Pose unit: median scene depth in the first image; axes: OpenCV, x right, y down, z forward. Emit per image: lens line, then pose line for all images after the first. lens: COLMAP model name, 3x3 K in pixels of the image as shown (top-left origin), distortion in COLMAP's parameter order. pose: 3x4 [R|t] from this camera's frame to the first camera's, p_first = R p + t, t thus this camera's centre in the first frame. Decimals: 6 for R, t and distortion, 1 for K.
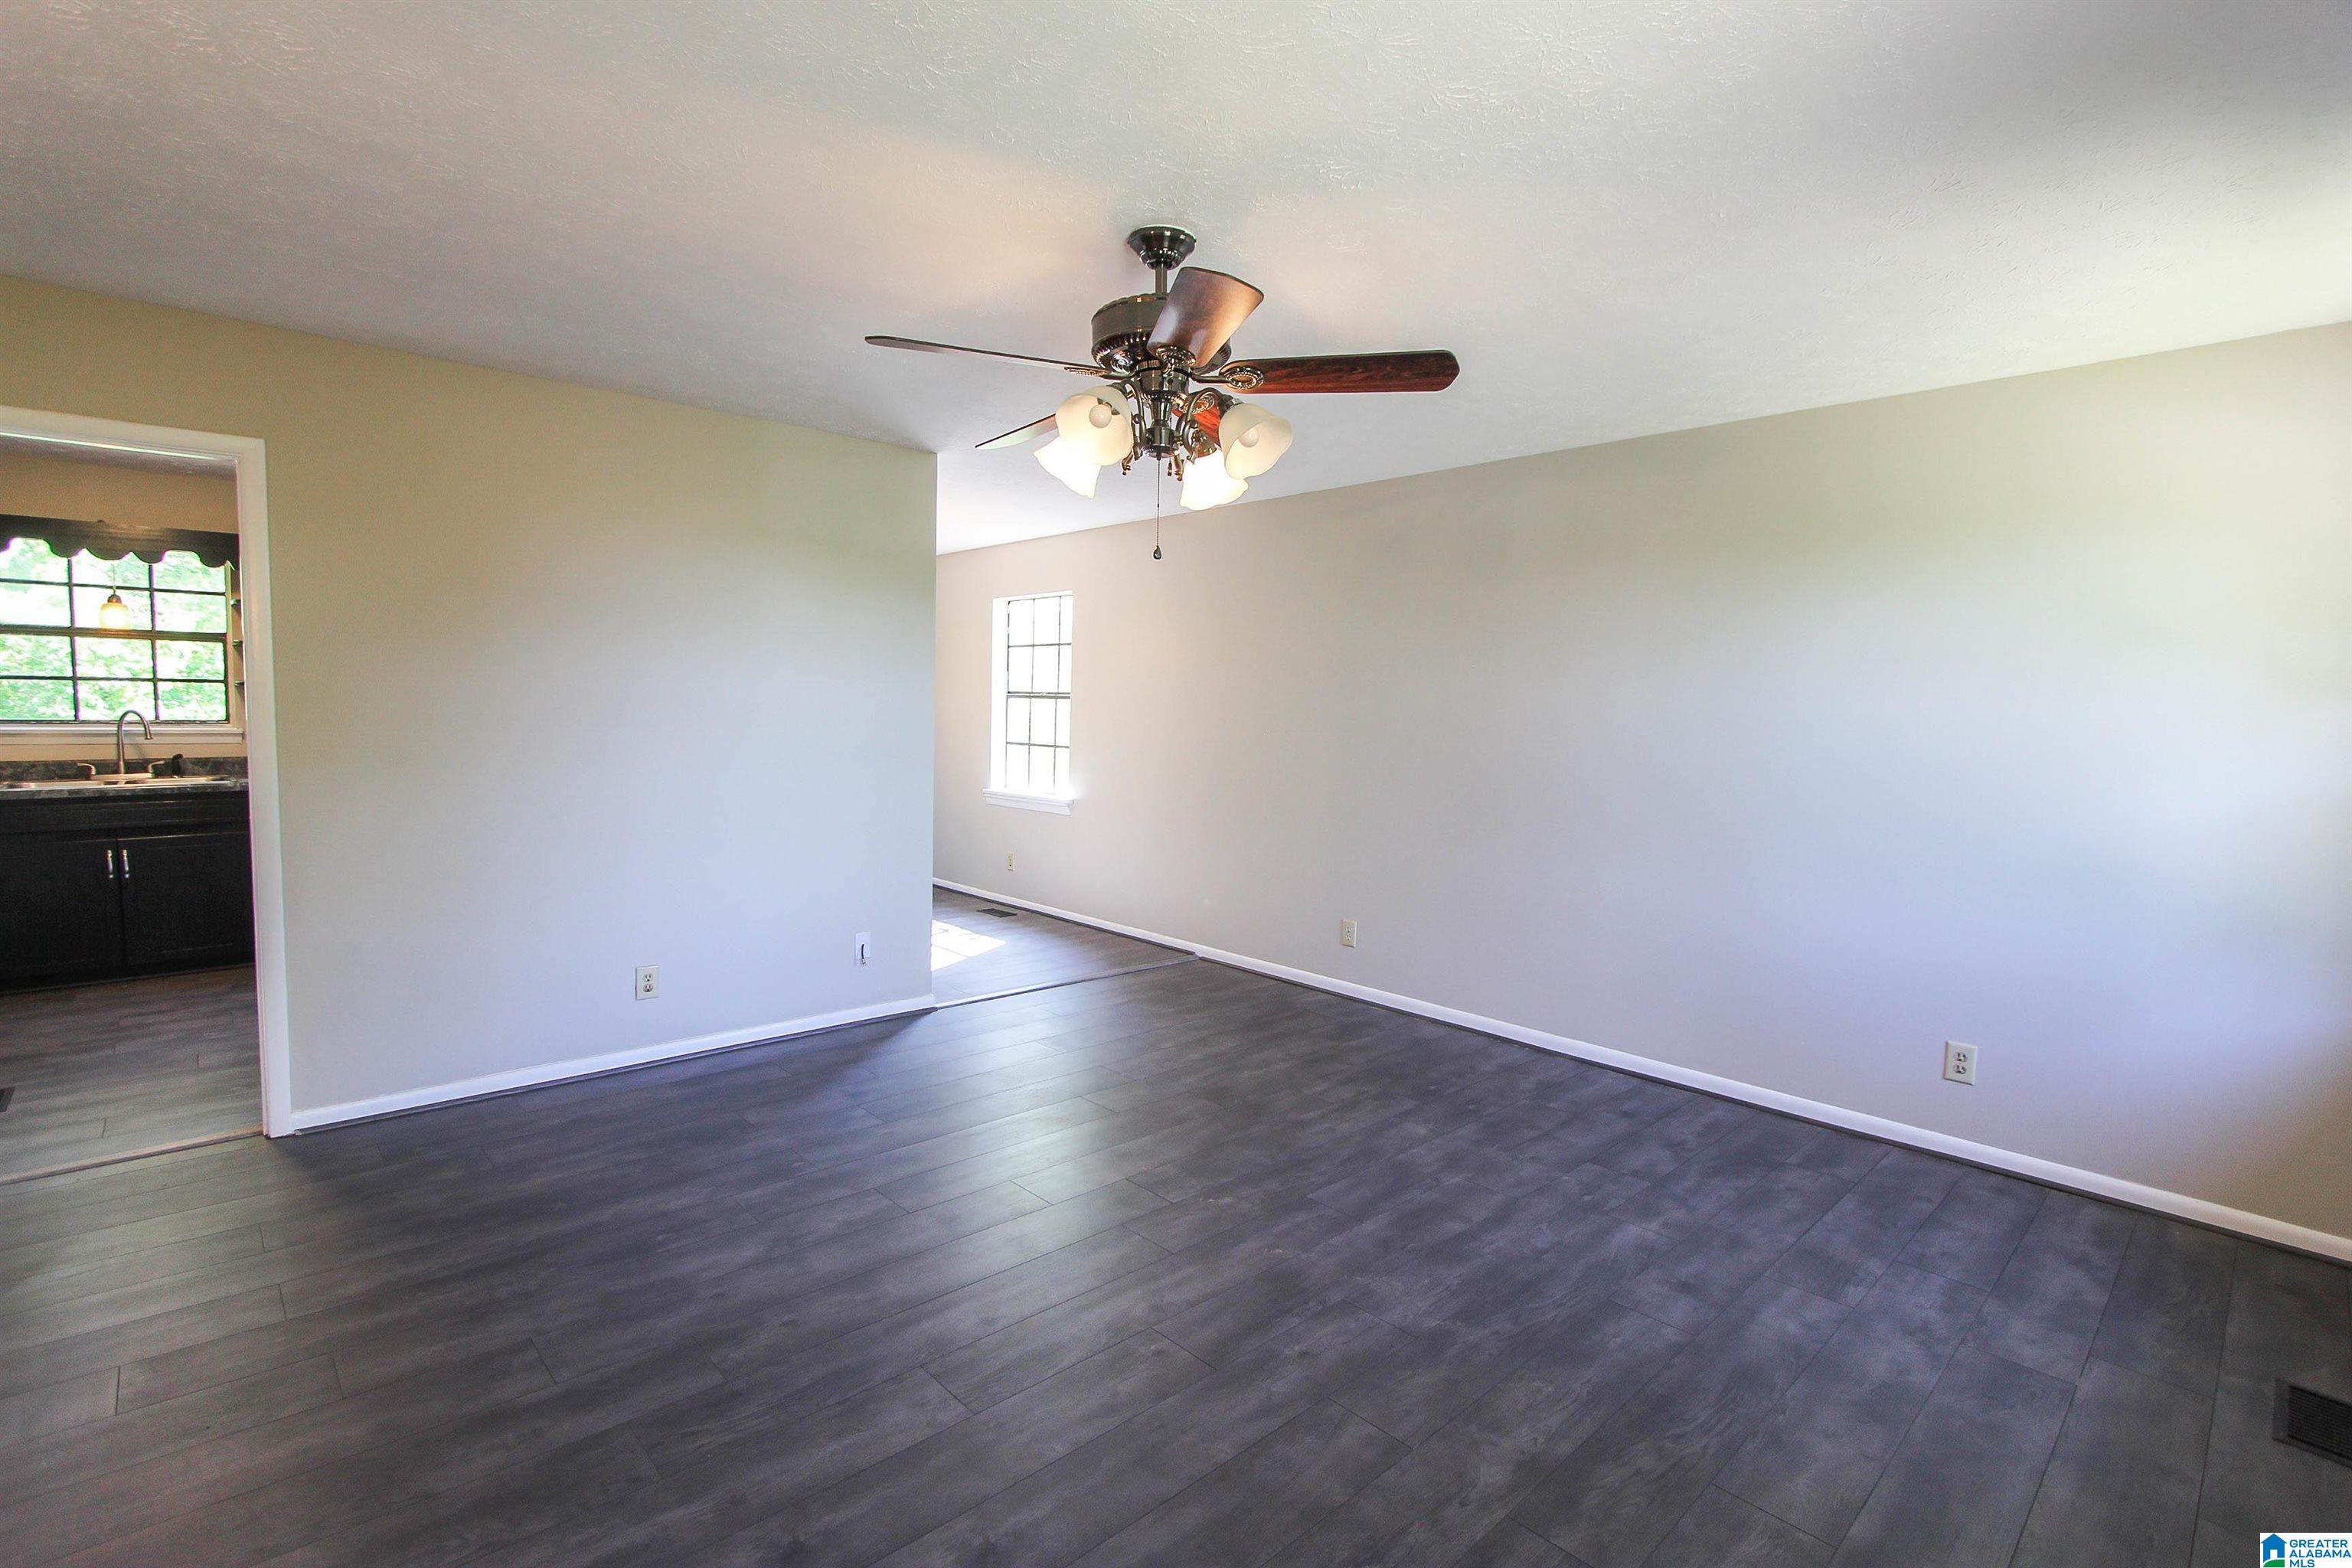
lens RADIAL K [[1087.0, 0, 1177.2], [0, 1087.0, 792.6], [0, 0, 1]] dist [-0.020496, 0.003285]
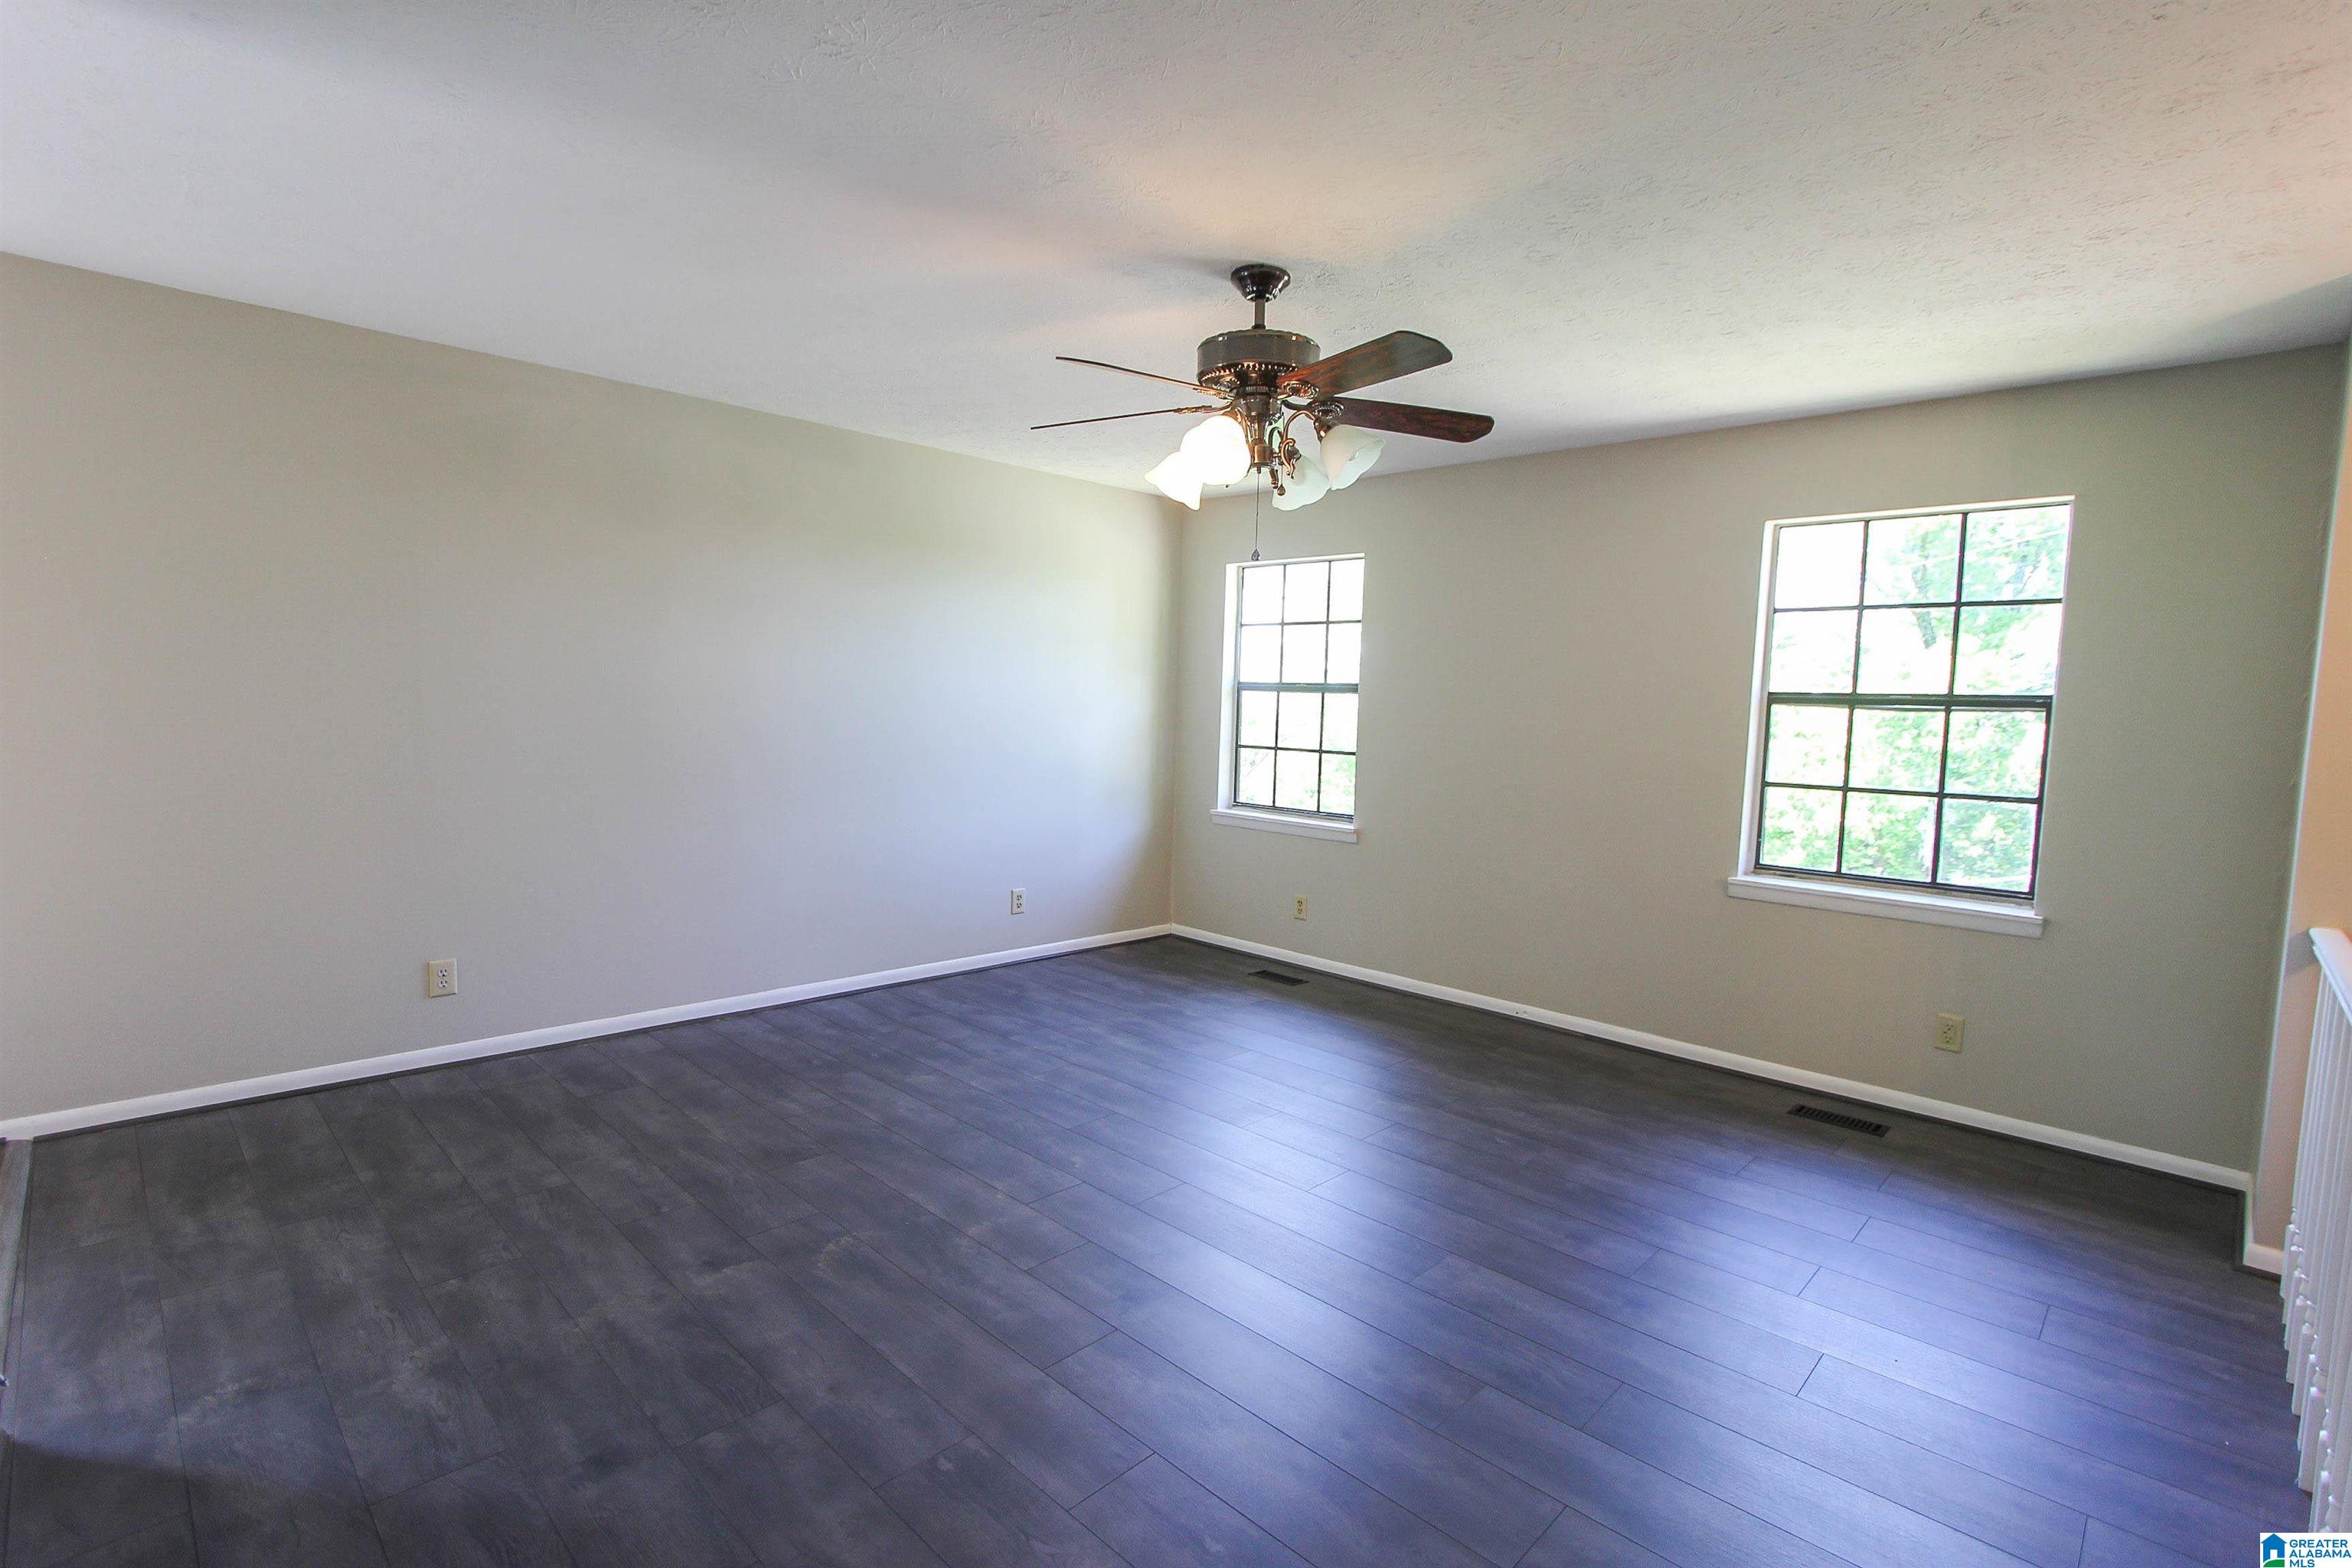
lens RADIAL K [[1087.0, 0, 1175.3], [0, 1087.0, 788.4], [0, 0, 1]] dist [-0.020496, 0.003285]
pose [[-0.041441, -0.107383, 0.993354, -0.850907], [0.046200, 0.992938, 0.109265, -0.077375], [-0.998072, 0.050421, -0.036187, 0.825444]]
